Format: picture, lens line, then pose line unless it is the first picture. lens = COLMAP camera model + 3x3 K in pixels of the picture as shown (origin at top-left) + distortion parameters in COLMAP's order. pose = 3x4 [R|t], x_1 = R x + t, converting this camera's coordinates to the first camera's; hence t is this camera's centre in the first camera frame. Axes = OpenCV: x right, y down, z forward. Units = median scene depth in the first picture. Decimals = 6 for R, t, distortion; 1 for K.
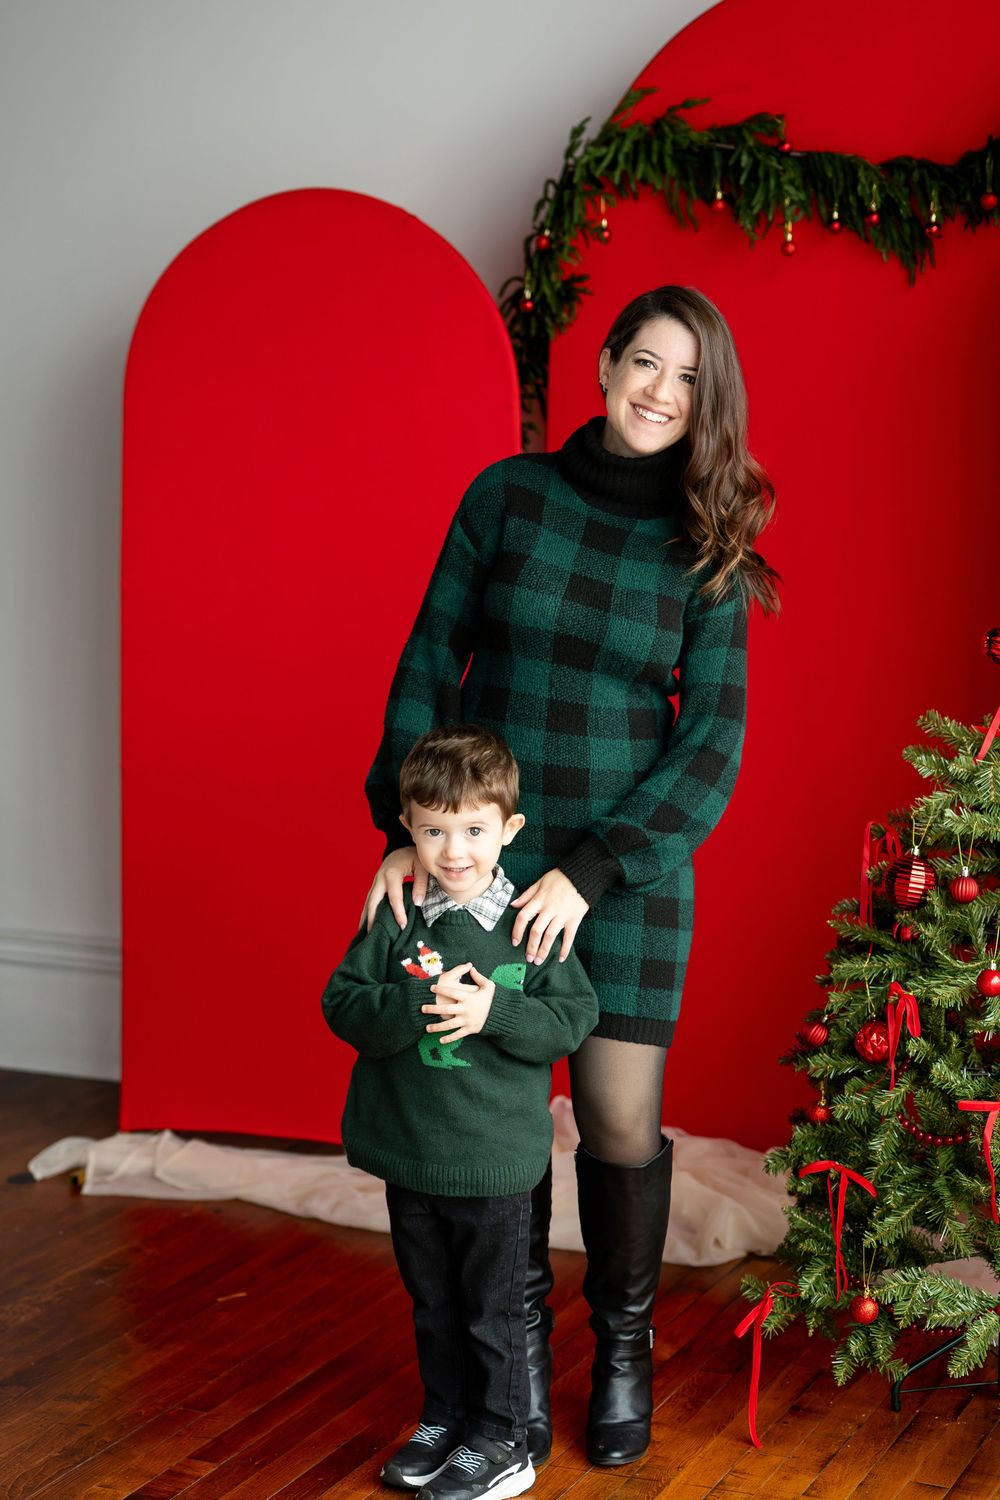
lens RADIAL K [[2503.6, 0, 636.9], [0, 2503.6, 632.2], [0, 0, 1]] dist [-0.006161, -0.010711]
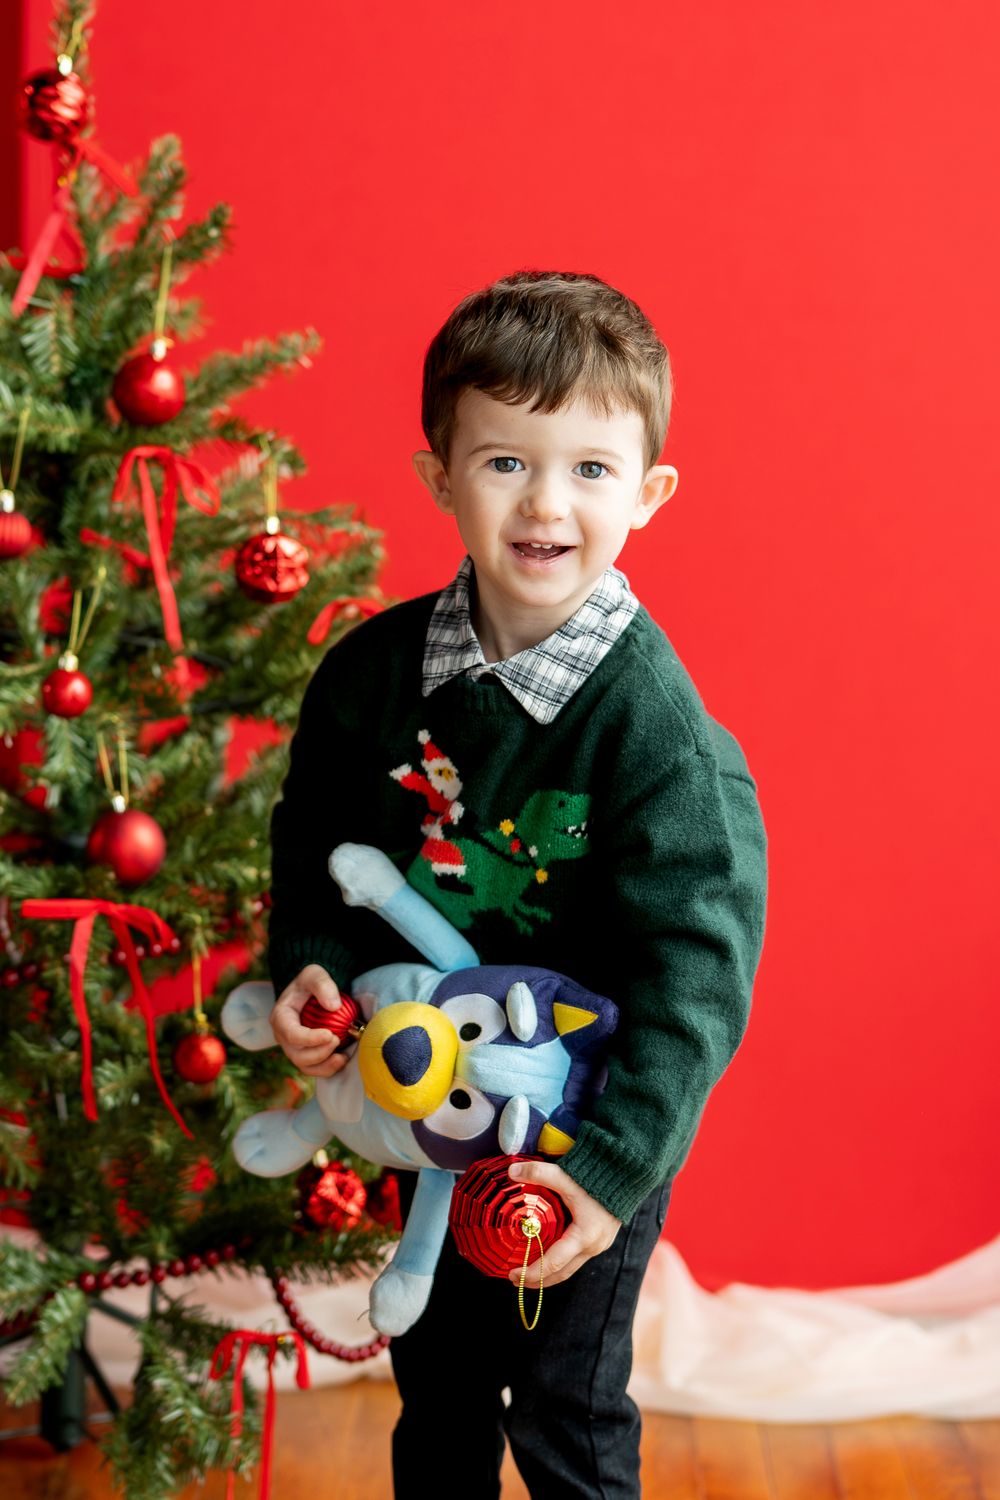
lens RADIAL K [[3503.2, 0, 315.2], [0, 3503.2, 750.3], [0, 0, 1]] dist [-0.030115, 0.404721]
pose [[0.943990, -0.017663, 0.329502, -0.059396], [-0.001586, 0.998312, 0.058059, 0.106423], [-0.329971, -0.055329, 0.942368, 0.254765]]
